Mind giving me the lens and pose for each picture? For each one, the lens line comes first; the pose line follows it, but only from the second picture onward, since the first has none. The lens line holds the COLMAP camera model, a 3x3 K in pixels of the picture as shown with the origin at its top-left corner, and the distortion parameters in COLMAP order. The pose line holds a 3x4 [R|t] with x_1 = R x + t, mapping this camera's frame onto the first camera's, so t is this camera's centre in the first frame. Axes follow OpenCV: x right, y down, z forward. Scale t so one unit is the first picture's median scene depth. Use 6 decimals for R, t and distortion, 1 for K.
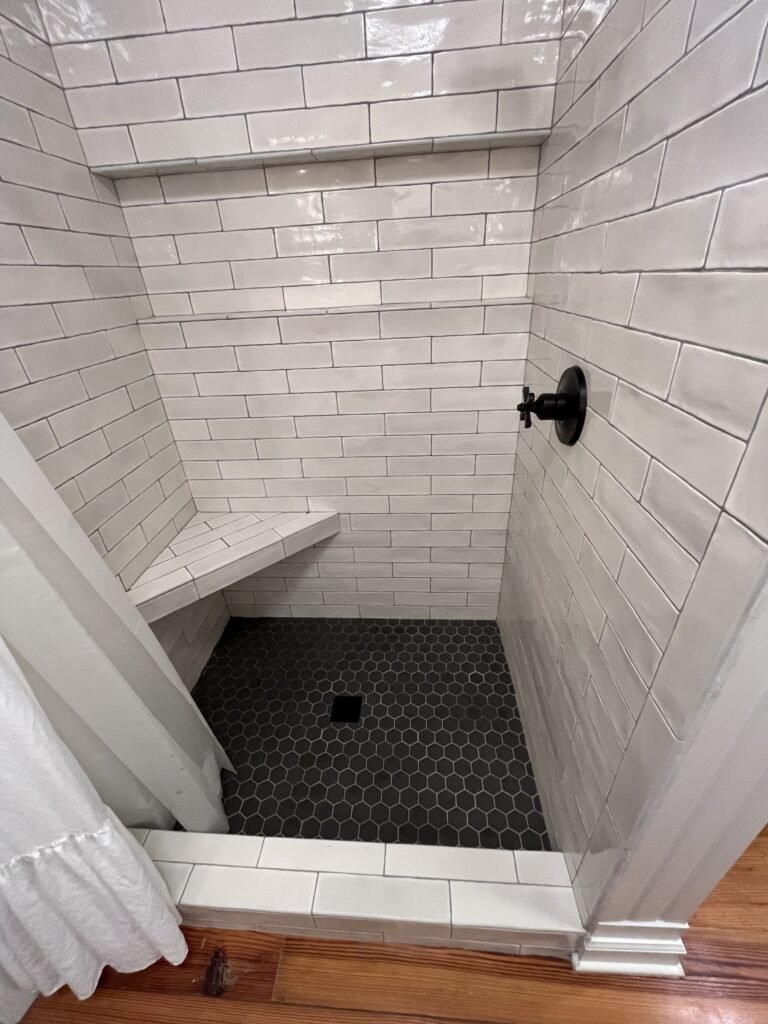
lens RADIAL K [[414.8, 0, 384.8], [0, 414.8, 509.7], [0, 0, 1]] dist [-0.003053, 0.000109]
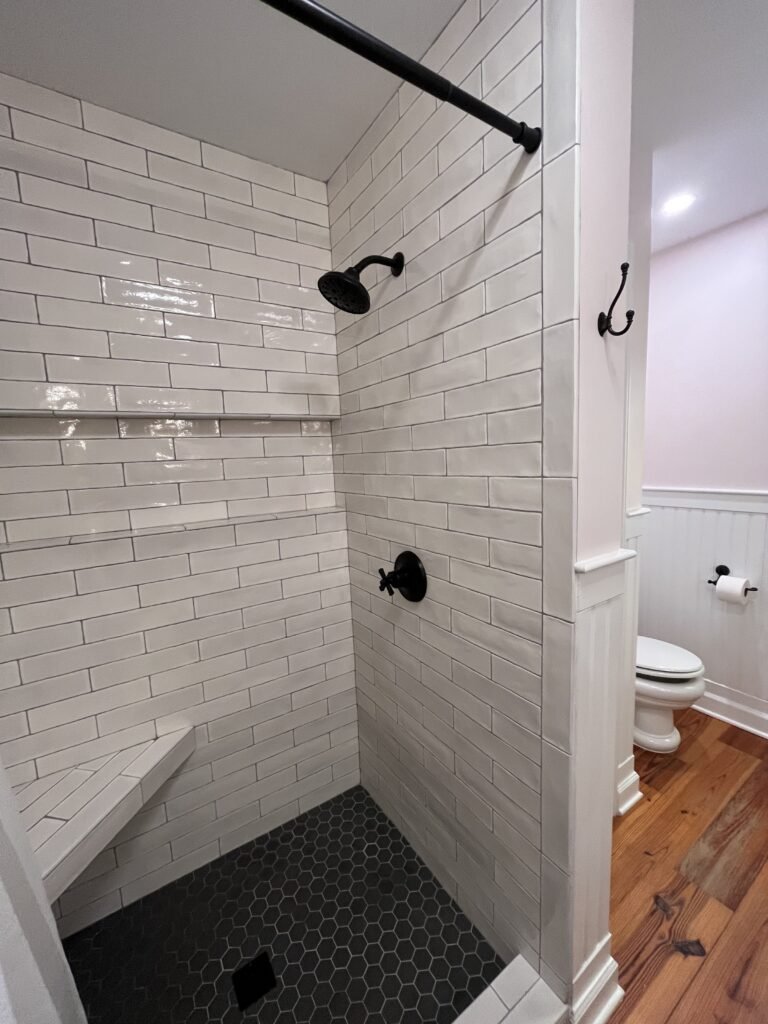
lens RADIAL K [[414.8, 0, 385.0], [0, 414.8, 510.4], [0, 0, 1]] dist [-0.003053, 0.000109]
pose [[0.799380, -0.061500, 0.597670, -0.366898], [0.296755, 0.905359, -0.303747, -0.025799], [-0.522426, 0.420171, 0.741976, -0.121176]]
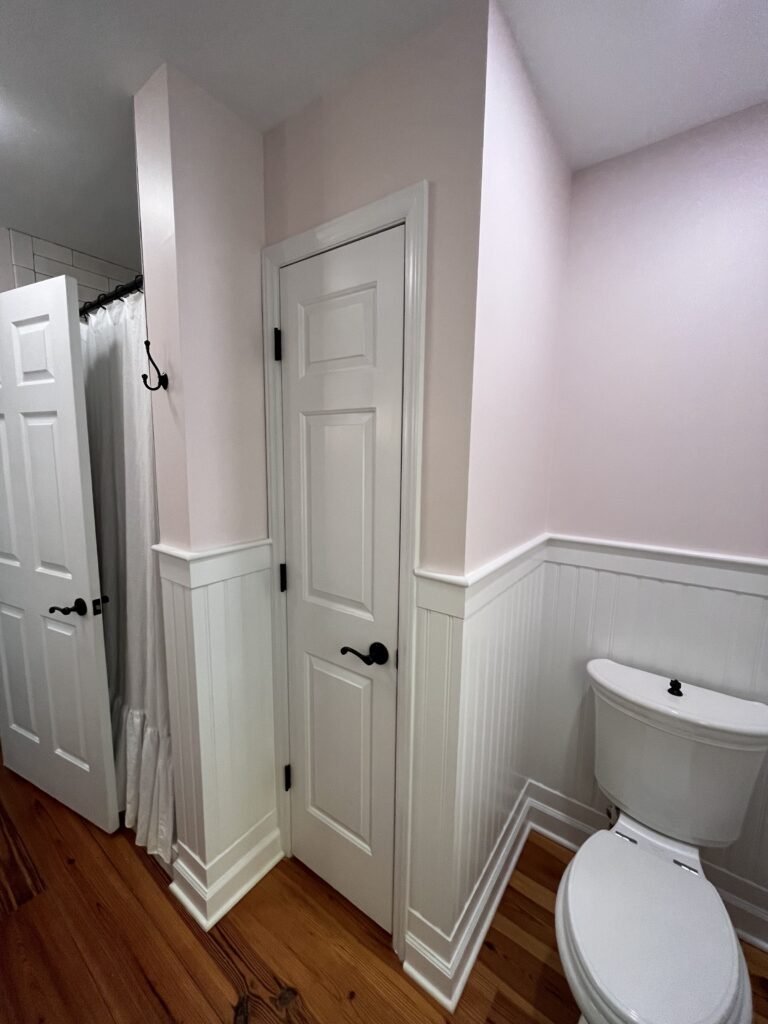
lens RADIAL K [[414.8, 0, 385.2], [0, 414.8, 508.4], [0, 0, 1]] dist [-0.003053, 0.000109]
pose [[0.842354, 0.139341, -0.520599, 1.314776], [-0.313894, 0.912083, -0.263771, -0.042809], [0.438075, 0.385602, 0.812035, -0.360356]]
